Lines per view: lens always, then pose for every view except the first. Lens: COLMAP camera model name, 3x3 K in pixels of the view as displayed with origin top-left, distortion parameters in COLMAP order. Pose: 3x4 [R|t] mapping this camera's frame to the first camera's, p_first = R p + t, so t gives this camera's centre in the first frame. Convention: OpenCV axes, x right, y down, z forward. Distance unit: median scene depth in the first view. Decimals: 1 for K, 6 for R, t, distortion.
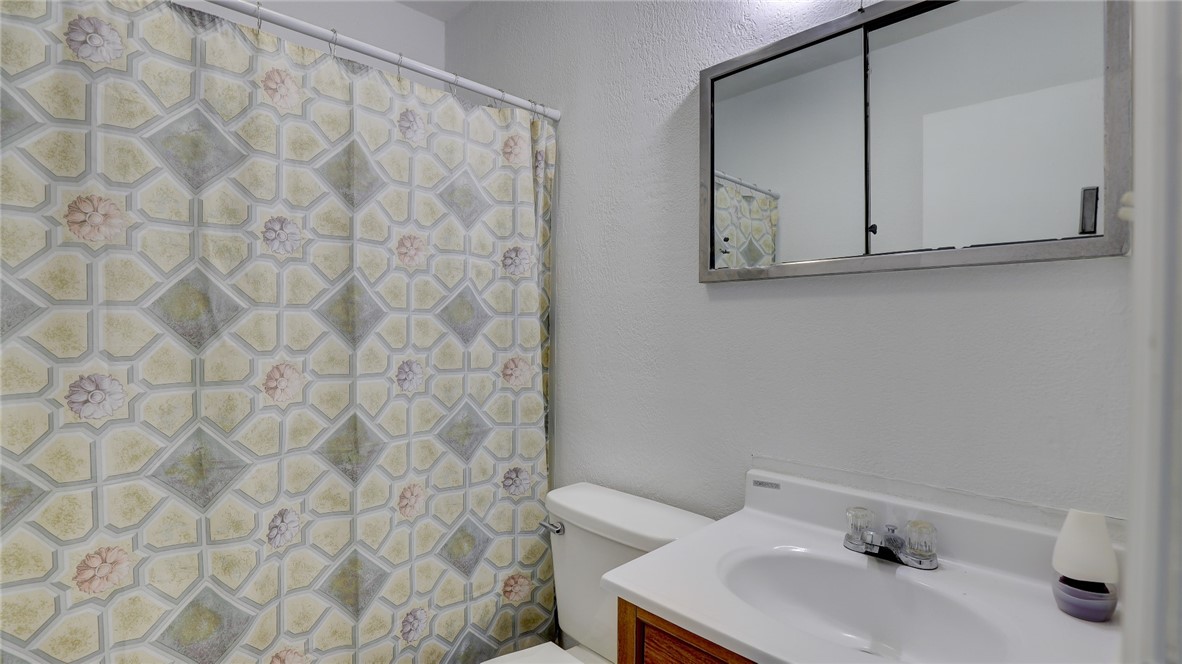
lens RADIAL K [[544.1, 0, 595.8], [0, 544.1, 336.8], [0, 0, 1]] dist [-0.026384, 0.004081]
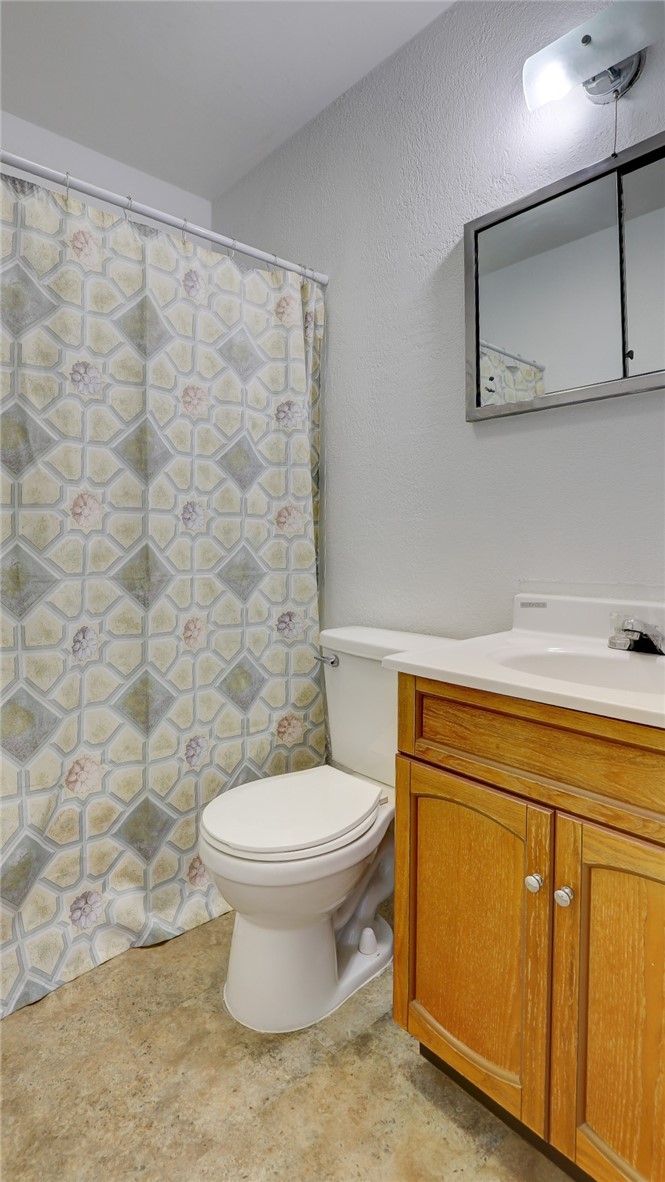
lens RADIAL K [[583.8, 0, 315.4], [0, 583.8, 536.0], [0, 0, 1]] dist [-0.018489, -0.002343]
pose [[0.998399, -0.006341, -0.056201, -0.041877], [0.004842, 0.999630, -0.026782, 0.159201], [0.056350, 0.026467, 0.998060, -0.149243]]
